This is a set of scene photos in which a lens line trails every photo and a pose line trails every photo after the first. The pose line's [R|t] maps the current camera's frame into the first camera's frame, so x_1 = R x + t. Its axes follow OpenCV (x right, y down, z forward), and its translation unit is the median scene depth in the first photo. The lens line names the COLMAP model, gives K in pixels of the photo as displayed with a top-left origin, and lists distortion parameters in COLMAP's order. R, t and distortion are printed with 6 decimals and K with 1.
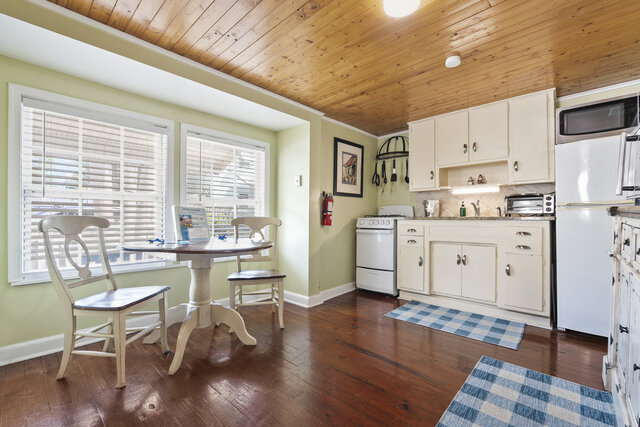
lens RADIAL K [[283.1, 0, 320.5], [0, 283.1, 215.5], [0, 0, 1]] dist [-0.002017, 0.000148]
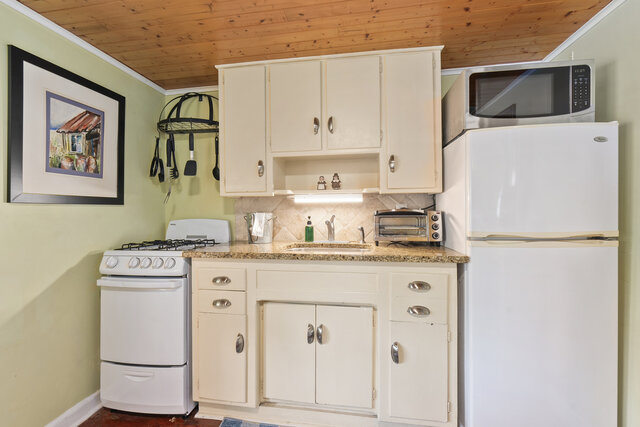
lens RADIAL K [[282.7, 0, 320.0], [0, 282.7, 213.5], [0, 0, 1]] dist [-0.001558, -0.000025]
pose [[0.833823, -0.009280, 0.551954, 0.189749], [0.001294, 0.999889, 0.014856, -0.064358], [-0.552030, -0.011673, 0.833742, 0.486987]]
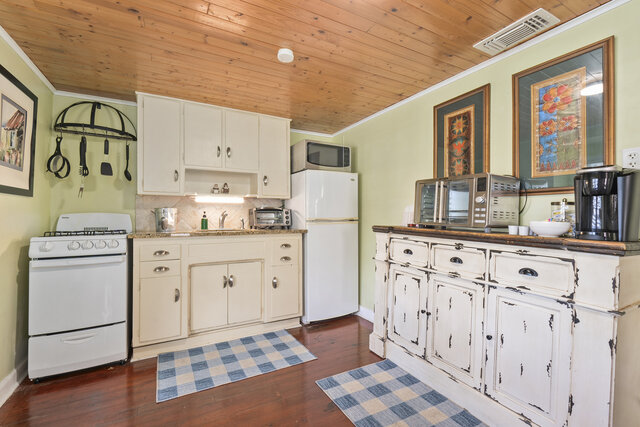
lens RADIAL K [[282.7, 0, 320.0], [0, 282.7, 213.5], [0, 0, 1]] dist [-0.001558, -0.000025]
pose [[0.322461, 0.013048, 0.946493, -0.194642], [-0.006356, 0.999912, -0.011618, -0.035527], [-0.946562, -0.002269, 0.322515, 0.398694]]
